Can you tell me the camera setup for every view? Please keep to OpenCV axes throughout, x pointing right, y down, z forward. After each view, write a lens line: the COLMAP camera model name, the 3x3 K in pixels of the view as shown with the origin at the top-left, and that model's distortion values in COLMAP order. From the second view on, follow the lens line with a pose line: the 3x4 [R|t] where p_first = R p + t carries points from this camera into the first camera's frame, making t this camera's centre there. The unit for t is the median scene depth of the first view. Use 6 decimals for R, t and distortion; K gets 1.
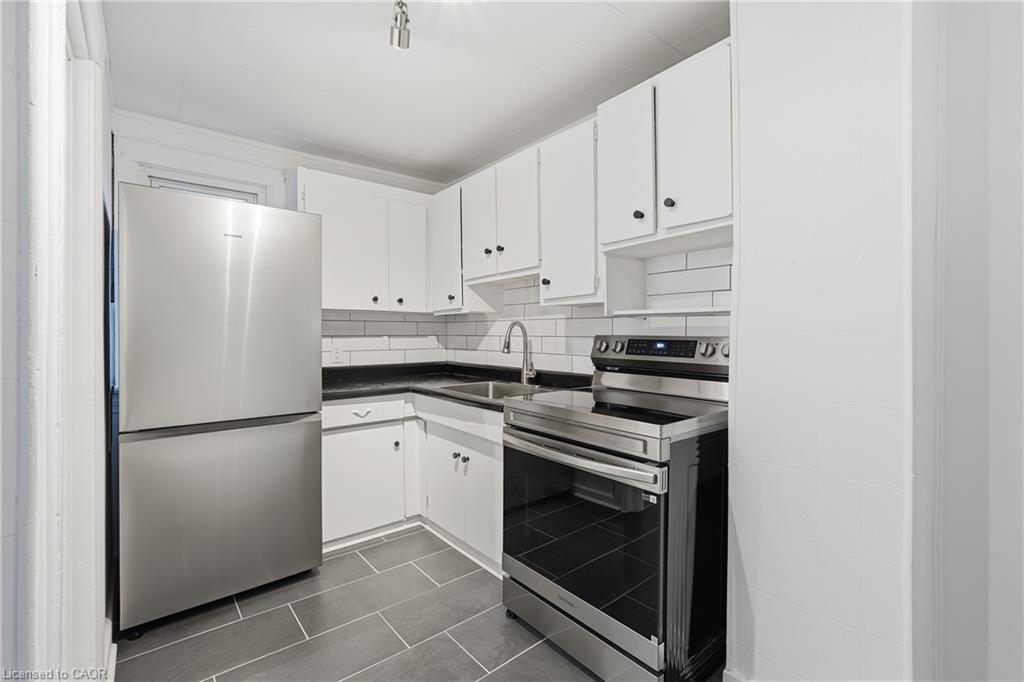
lens RADIAL K [[454.3, 0, 509.6], [0, 454.3, 336.7], [0, 0, 1]] dist [-0.010862, 0.002957]
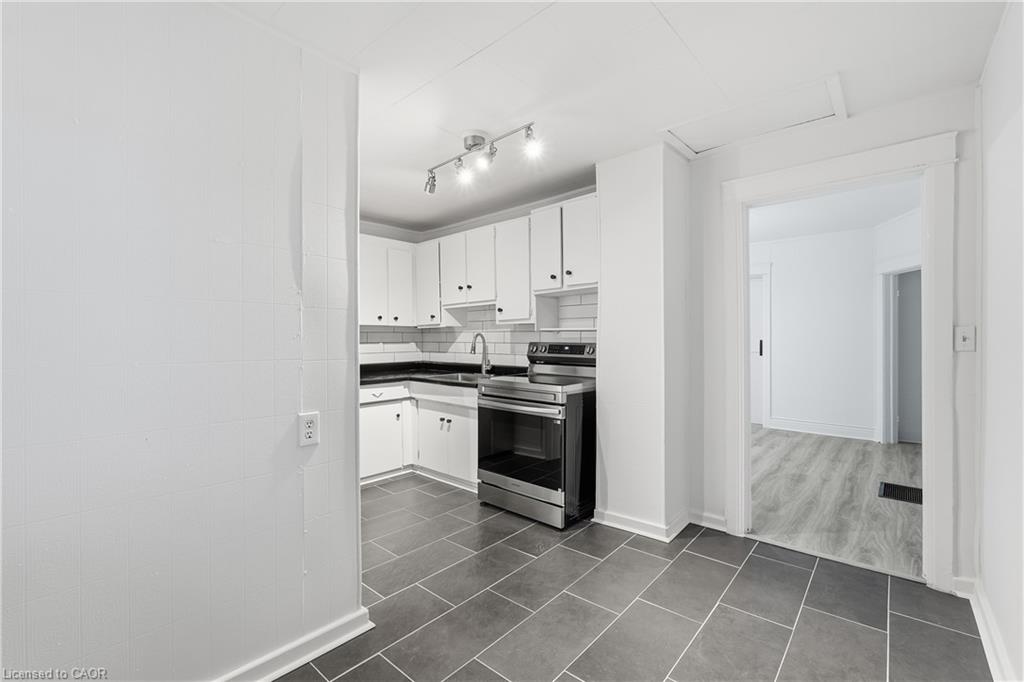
lens RADIAL K [[454.3, 0, 509.4], [0, 454.3, 341.4], [0, 0, 1]] dist [-0.010862, 0.002957]
pose [[0.988712, -0.003301, 0.149791, -0.129776], [0.003337, 0.999994, 0.000013, -0.006387], [-0.149791, 0.000487, 0.988718, -0.613882]]
